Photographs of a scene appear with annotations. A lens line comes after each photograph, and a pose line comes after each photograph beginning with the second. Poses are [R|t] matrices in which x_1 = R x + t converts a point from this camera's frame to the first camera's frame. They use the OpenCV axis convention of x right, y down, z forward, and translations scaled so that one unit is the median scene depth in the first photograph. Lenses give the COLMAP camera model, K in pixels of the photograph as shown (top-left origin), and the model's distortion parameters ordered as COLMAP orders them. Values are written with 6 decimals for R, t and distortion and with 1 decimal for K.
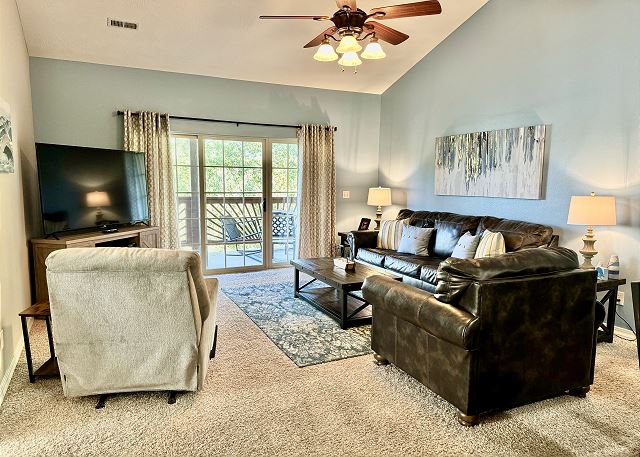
lens RADIAL K [[454.0, 0, 320.1], [0, 454.0, 233.4], [0, 0, 1]] dist [0.049700, -0.042338]
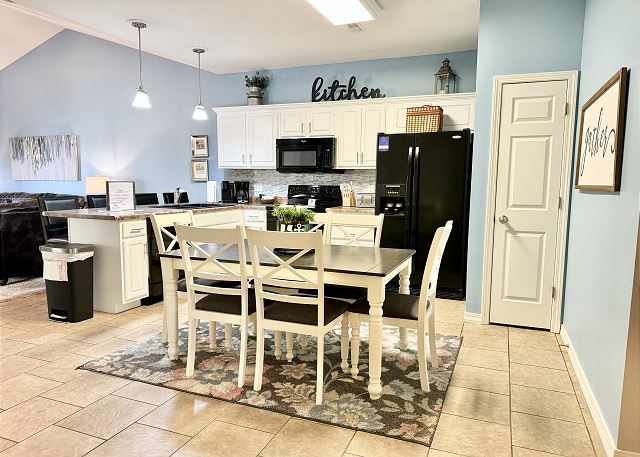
lens RADIAL K [[454.0, 0, 318.5], [0, 454.0, 233.0], [0, 0, 1]] dist [0.049700, -0.042338]
pose [[0.751039, -0.075145, 0.655967, 0.028861], [0.076751, 0.996703, 0.026303, 0.106150], [-0.655781, 0.030591, 0.754331, -0.624845]]
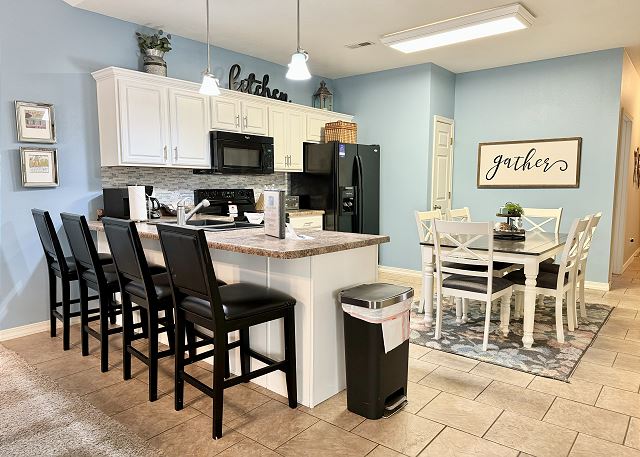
lens RADIAL K [[454.0, 0, 321.3], [0, 454.0, 228.2], [0, 0, 1]] dist [0.049700, -0.042338]
pose [[-0.417042, -0.102881, 0.903045, -0.347288], [0.106225, 0.981246, 0.160847, -0.137676], [-0.902658, 0.163006, -0.398293, 1.229818]]
